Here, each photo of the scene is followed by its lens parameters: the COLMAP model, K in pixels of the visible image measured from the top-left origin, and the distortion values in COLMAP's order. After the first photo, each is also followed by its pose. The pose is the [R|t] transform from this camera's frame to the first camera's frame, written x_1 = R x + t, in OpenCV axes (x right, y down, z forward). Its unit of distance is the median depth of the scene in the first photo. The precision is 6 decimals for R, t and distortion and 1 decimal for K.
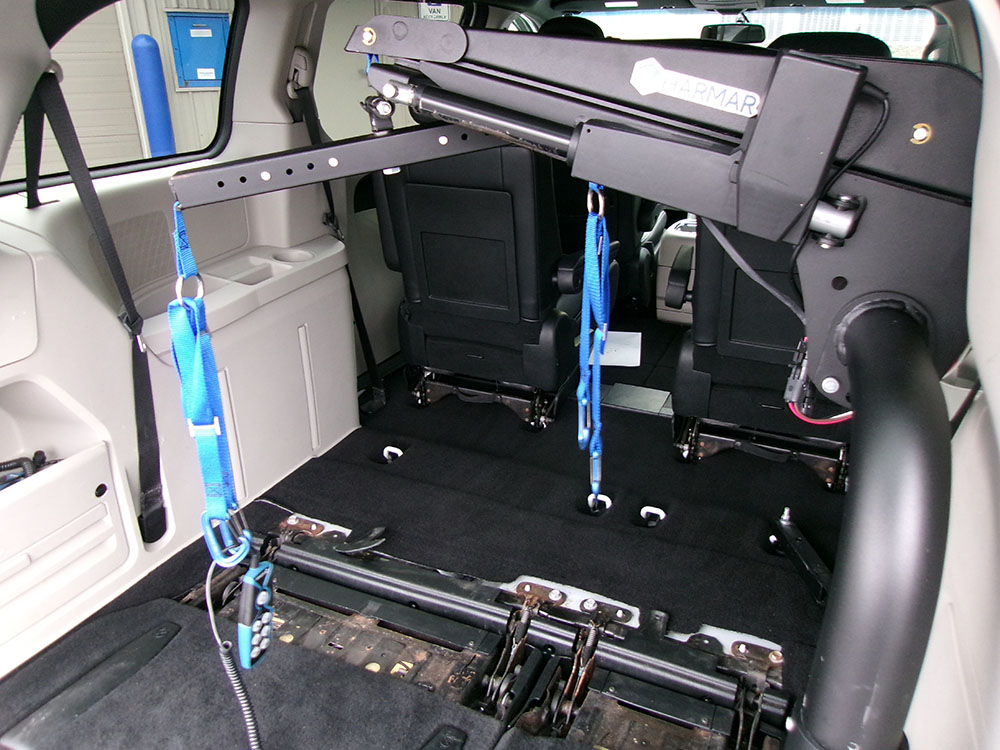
lens RADIAL K [[769.1, 0, 497.2], [0, 769.1, 376.8], [0, 0, 1]] dist [-0.027401, 0.043482]
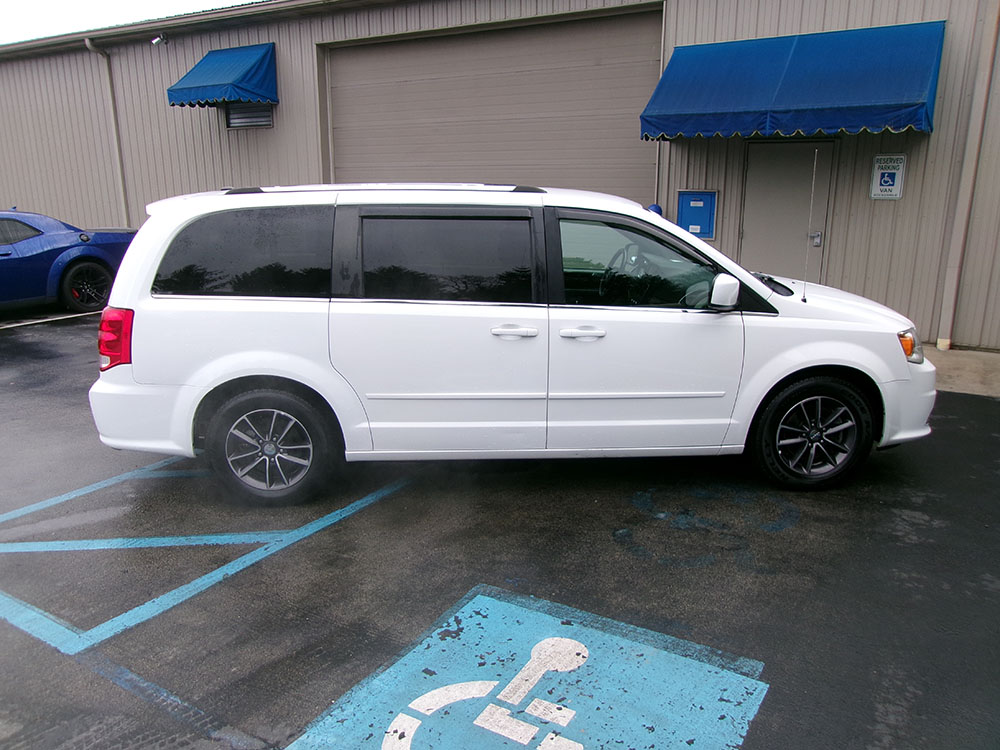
lens RADIAL K [[769.1, 0, 497.2], [0, 769.1, 376.8], [0, 0, 1]] dist [-0.027401, 0.043482]
pose [[0.460120, 0.219421, -0.860317, 3.411367], [-0.363458, 0.930619, 0.042965, -0.200700], [0.810055, 0.292920, 0.507946, 0.001997]]
